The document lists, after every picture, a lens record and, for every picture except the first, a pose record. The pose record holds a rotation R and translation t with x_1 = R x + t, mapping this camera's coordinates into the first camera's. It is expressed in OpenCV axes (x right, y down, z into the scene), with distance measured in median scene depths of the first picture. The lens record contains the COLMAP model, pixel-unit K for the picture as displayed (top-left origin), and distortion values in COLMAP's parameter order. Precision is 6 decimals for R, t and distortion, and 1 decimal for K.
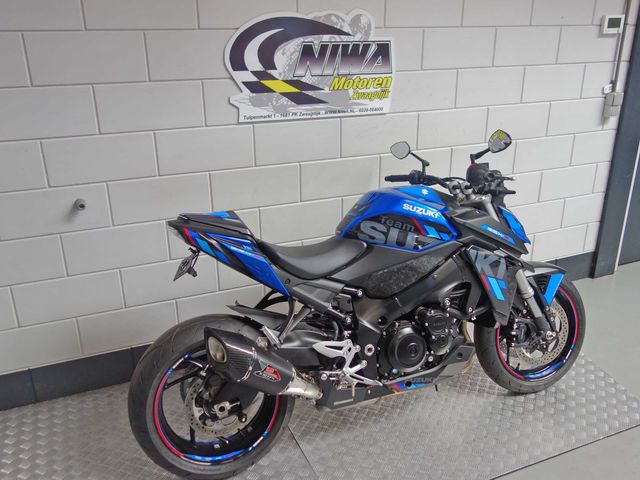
lens RADIAL K [[564.4, 0, 320.0], [0, 564.4, 240.0], [0, 0, 1]] dist [0.008552, -0.007871]
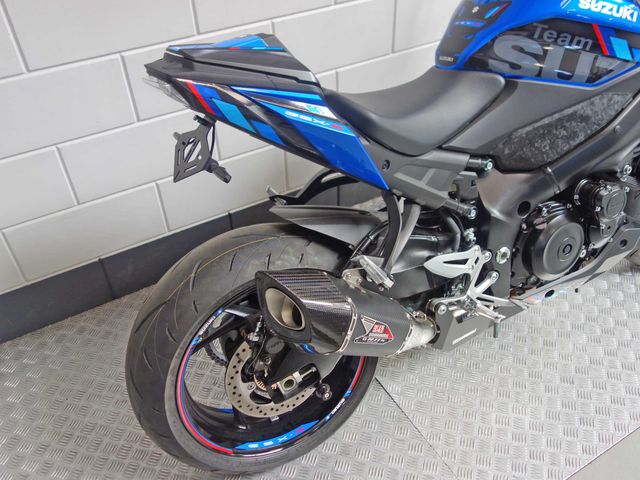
lens RADIAL K [[564.4, 0, 320.0], [0, 564.4, 240.0], [0, 0, 1]] dist [0.008552, -0.007871]
pose [[0.991548, -0.097694, 0.085373, -0.161243], [0.064563, 0.942310, 0.328455, -0.038310], [-0.112536, -0.320167, 0.940653, 0.434097]]
